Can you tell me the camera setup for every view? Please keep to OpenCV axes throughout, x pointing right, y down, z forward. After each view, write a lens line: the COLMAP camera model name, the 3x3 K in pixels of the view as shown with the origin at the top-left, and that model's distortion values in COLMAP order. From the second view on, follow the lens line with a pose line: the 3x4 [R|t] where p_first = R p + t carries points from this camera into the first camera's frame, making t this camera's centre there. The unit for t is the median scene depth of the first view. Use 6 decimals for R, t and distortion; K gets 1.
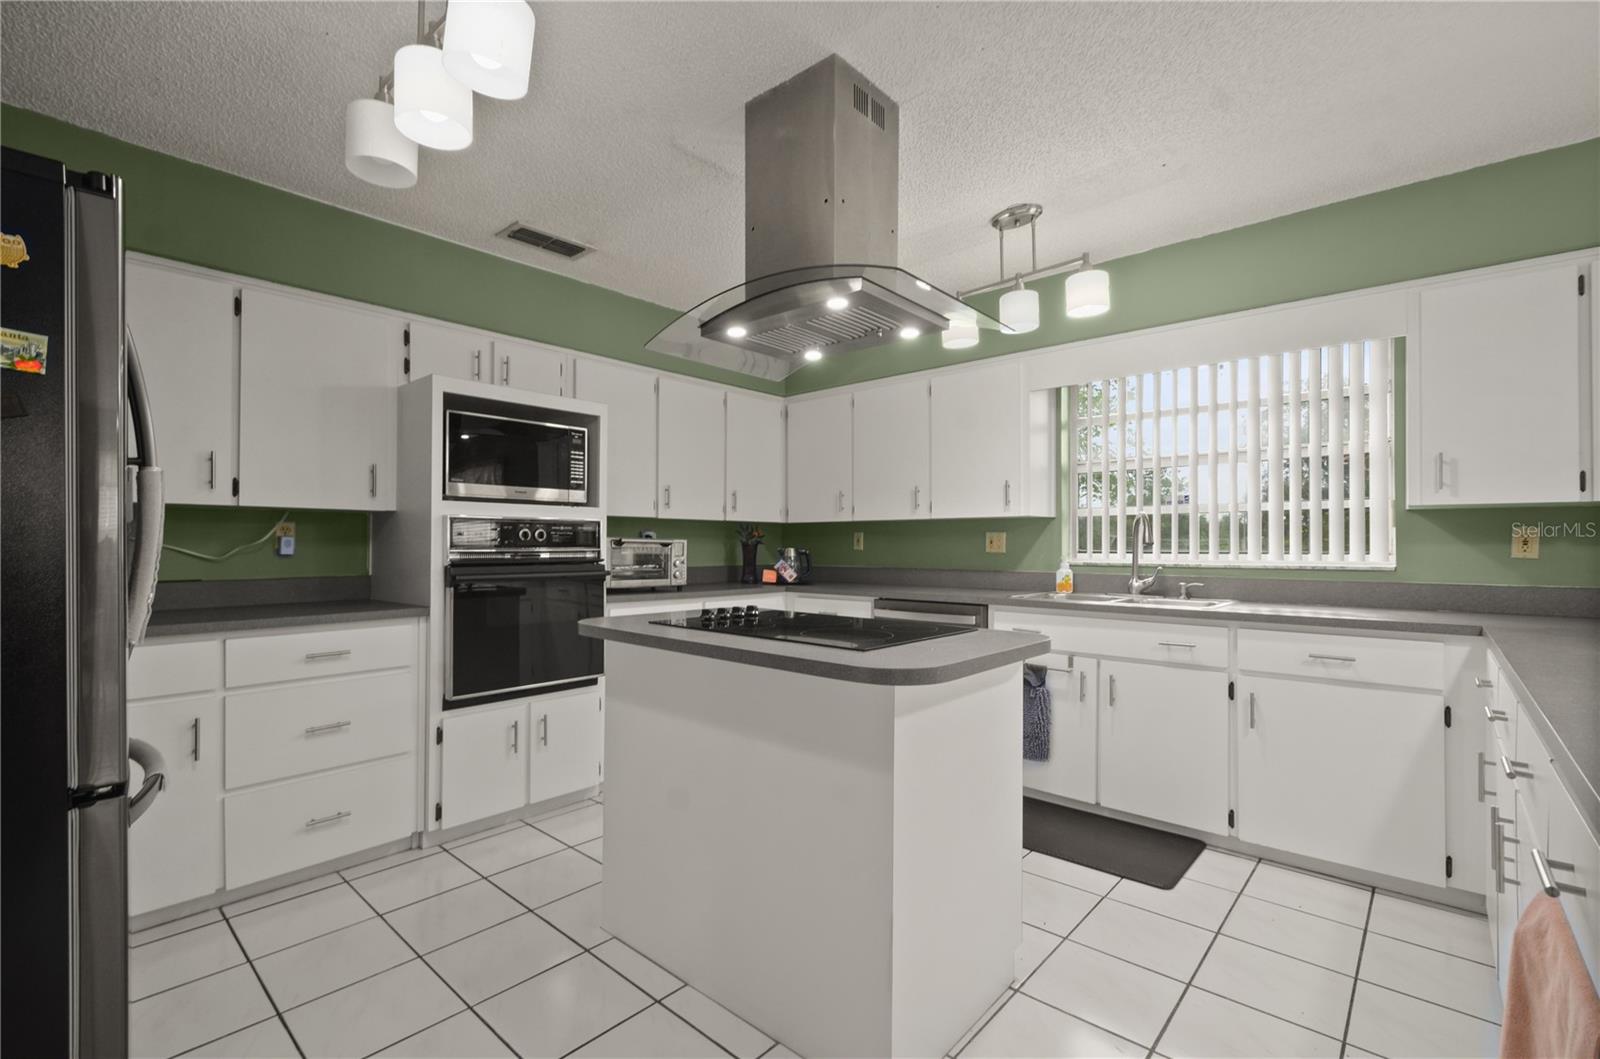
lens RADIAL K [[708.1, 0, 802.3], [0, 708.1, 541.1], [0, 0, 1]] dist [-0.001546, -0.000673]
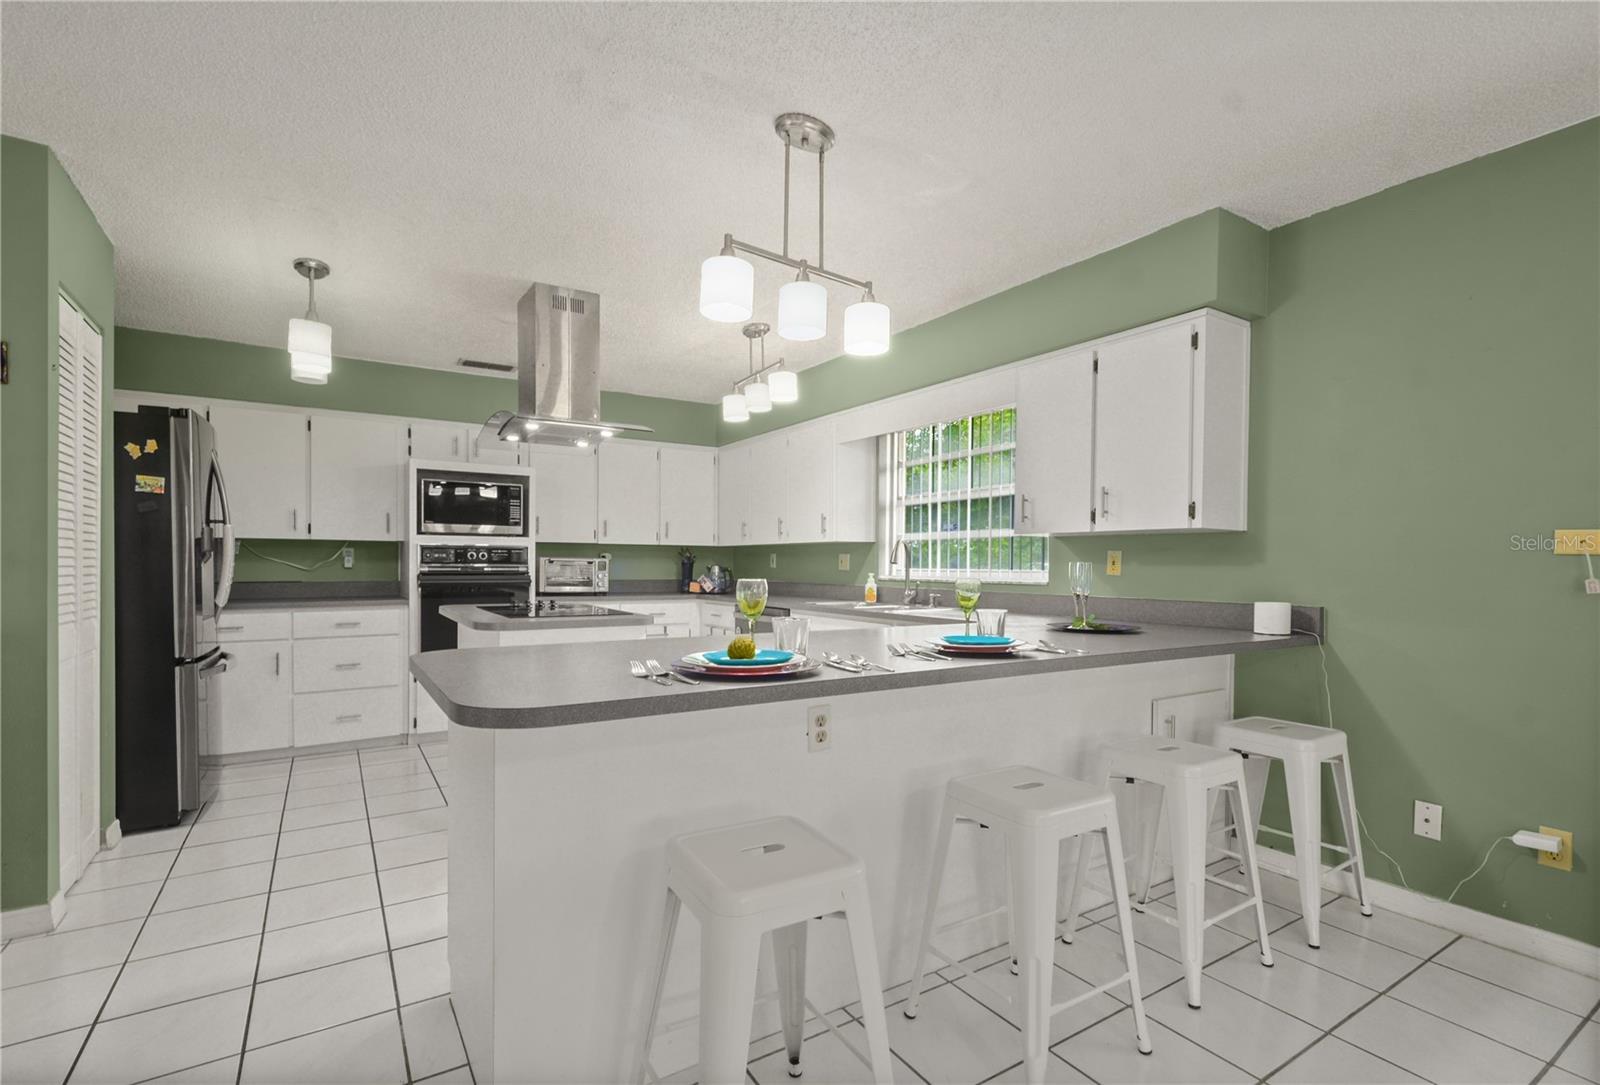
lens RADIAL K [[734.1, 0, 789.8], [0, 734.1, 575.6], [0, 0, 1]] dist [0.000824, 0.000409]
pose [[0.962091, 0.008625, -0.272594, 0.714191], [-0.003222, 0.999790, 0.020260, -0.000256], [0.272711, -0.018614, 0.961916, -0.366617]]
